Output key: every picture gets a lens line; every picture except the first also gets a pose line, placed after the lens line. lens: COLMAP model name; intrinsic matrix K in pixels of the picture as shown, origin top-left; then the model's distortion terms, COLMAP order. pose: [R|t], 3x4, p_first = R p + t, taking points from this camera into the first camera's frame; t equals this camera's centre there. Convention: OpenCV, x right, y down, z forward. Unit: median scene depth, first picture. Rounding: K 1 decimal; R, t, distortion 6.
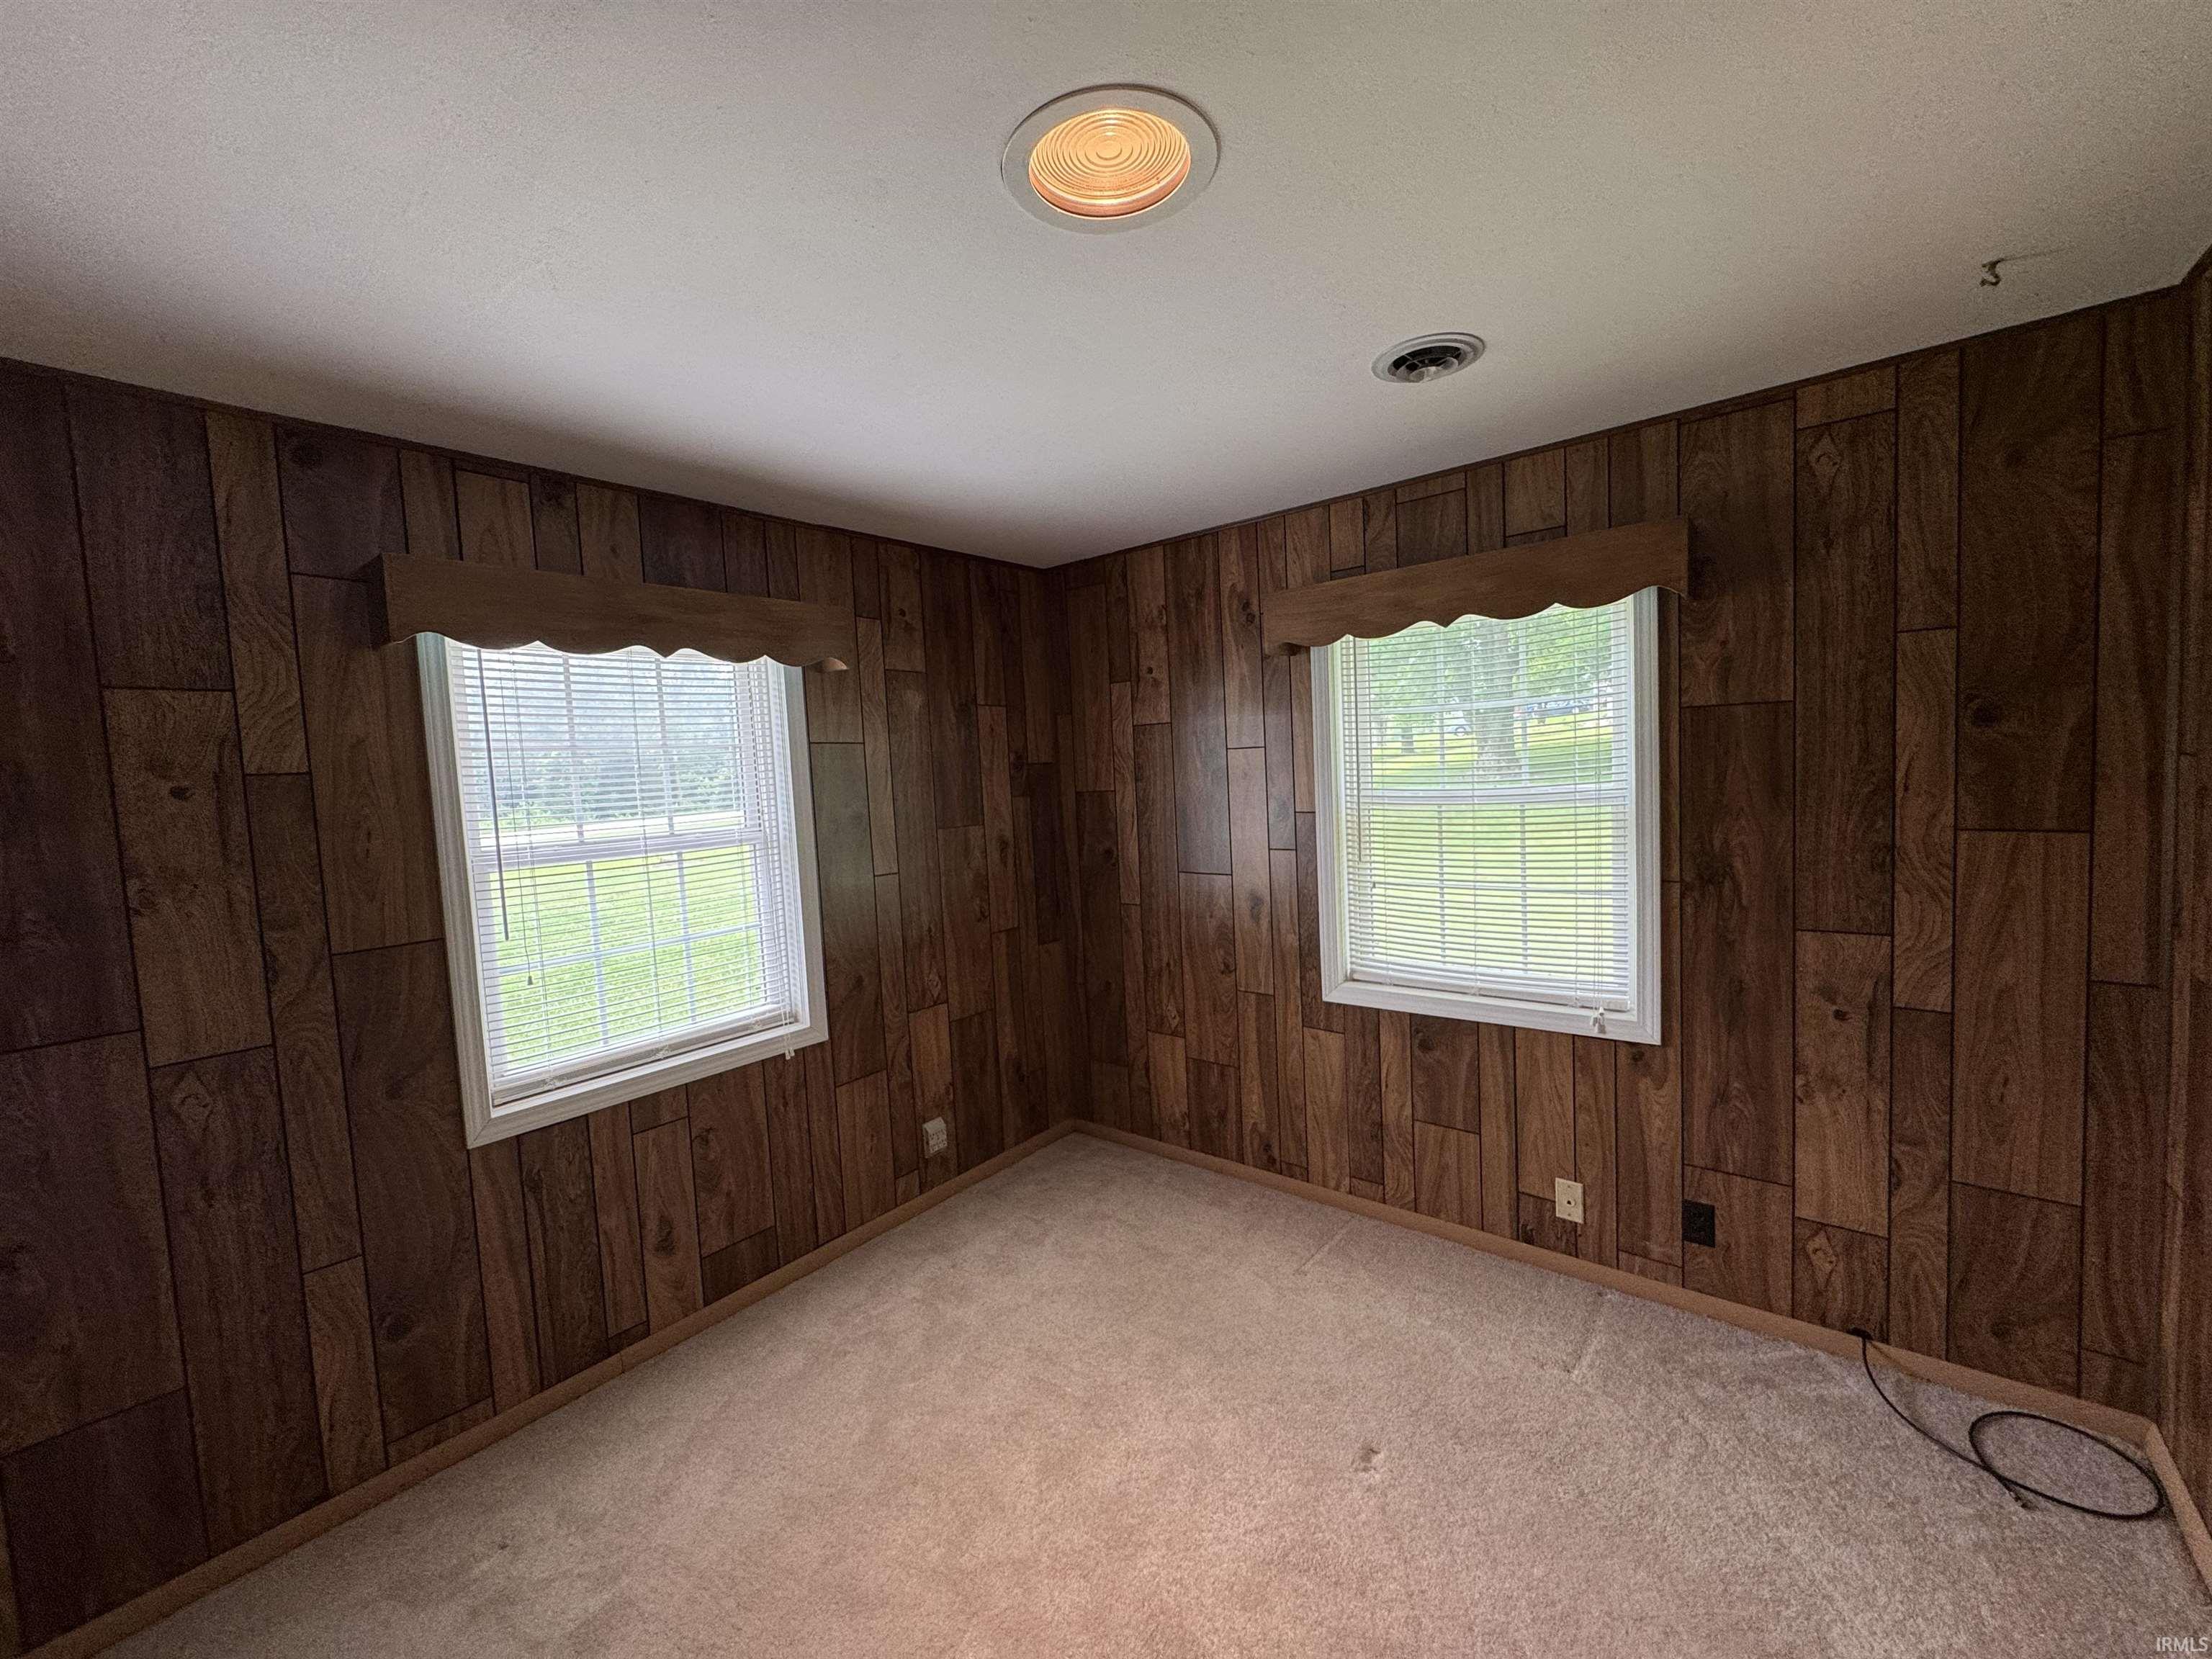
lens RADIAL K [[882.3, 0, 1109.1], [0, 882.3, 829.9], [0, 0, 1]] dist [0.000196, -0.001284]
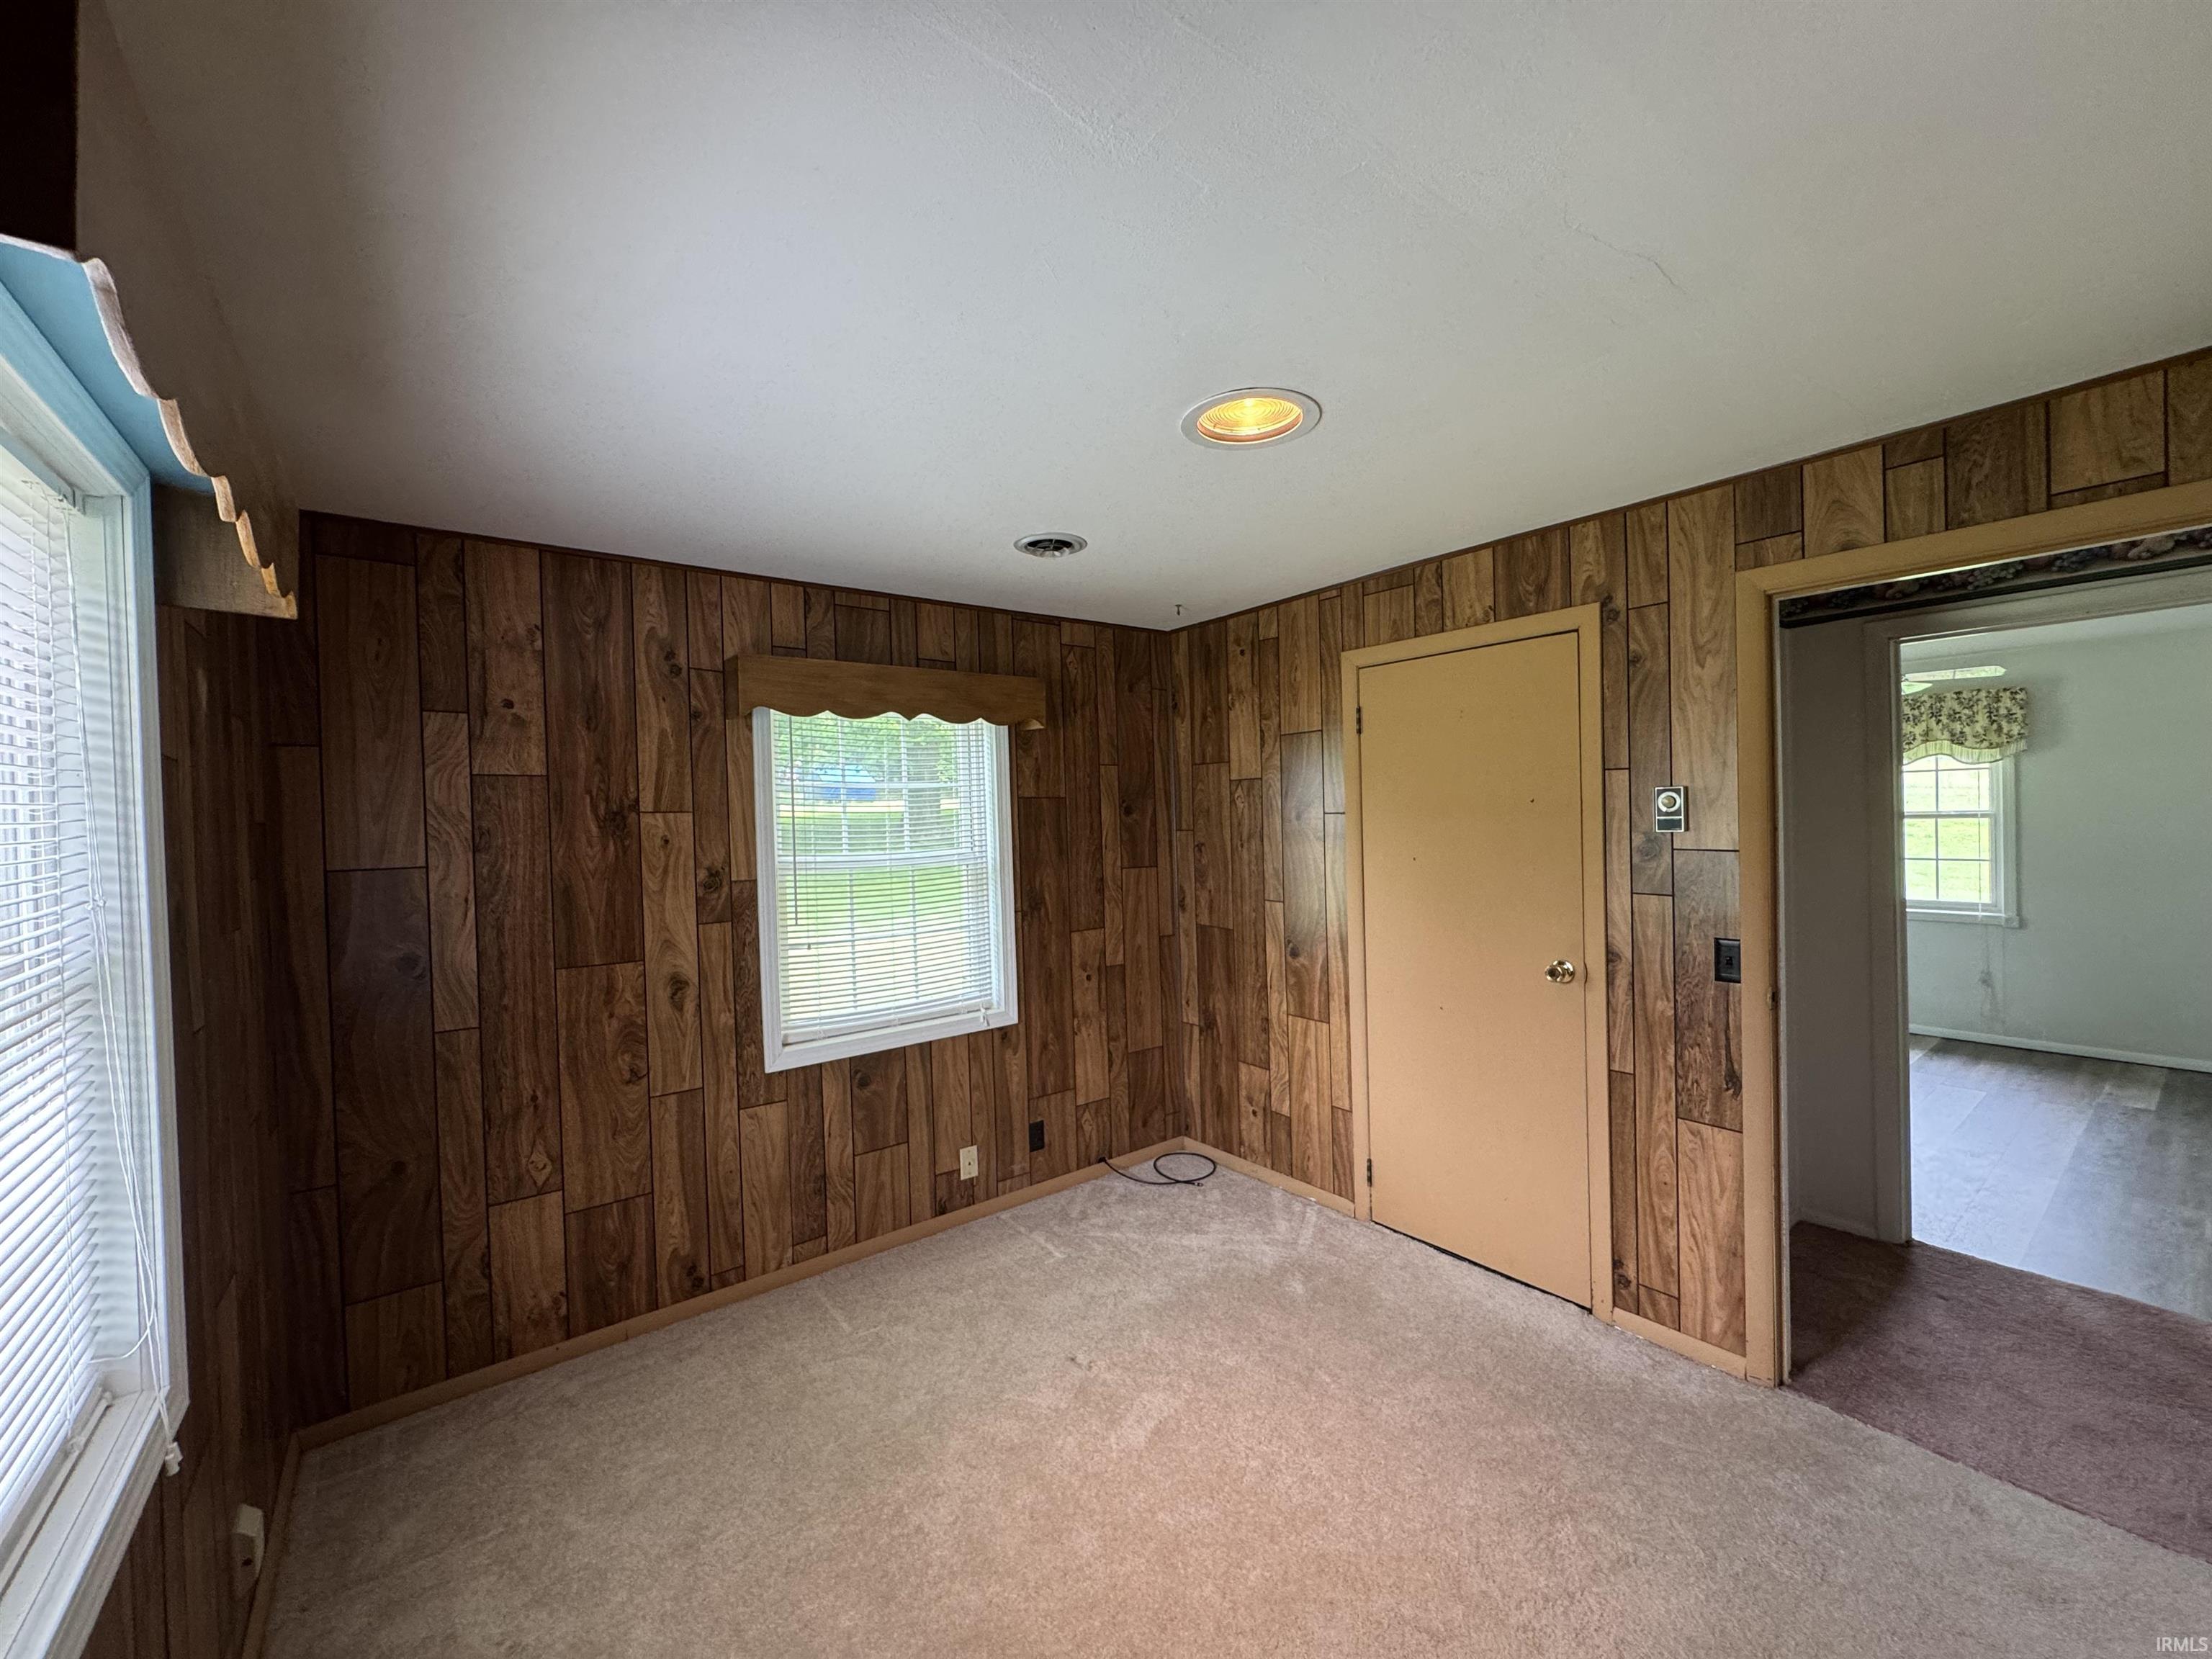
lens RADIAL K [[882.3, 0, 1100.3], [0, 882.3, 824.9], [0, 0, 1]] dist [0.000196, -0.001284]
pose [[0.229572, 0.034751, 0.972671, -0.702987], [0.084230, 0.994904, -0.055425, 0.006138], [-0.969640, 0.094652, 0.225475, 0.442174]]
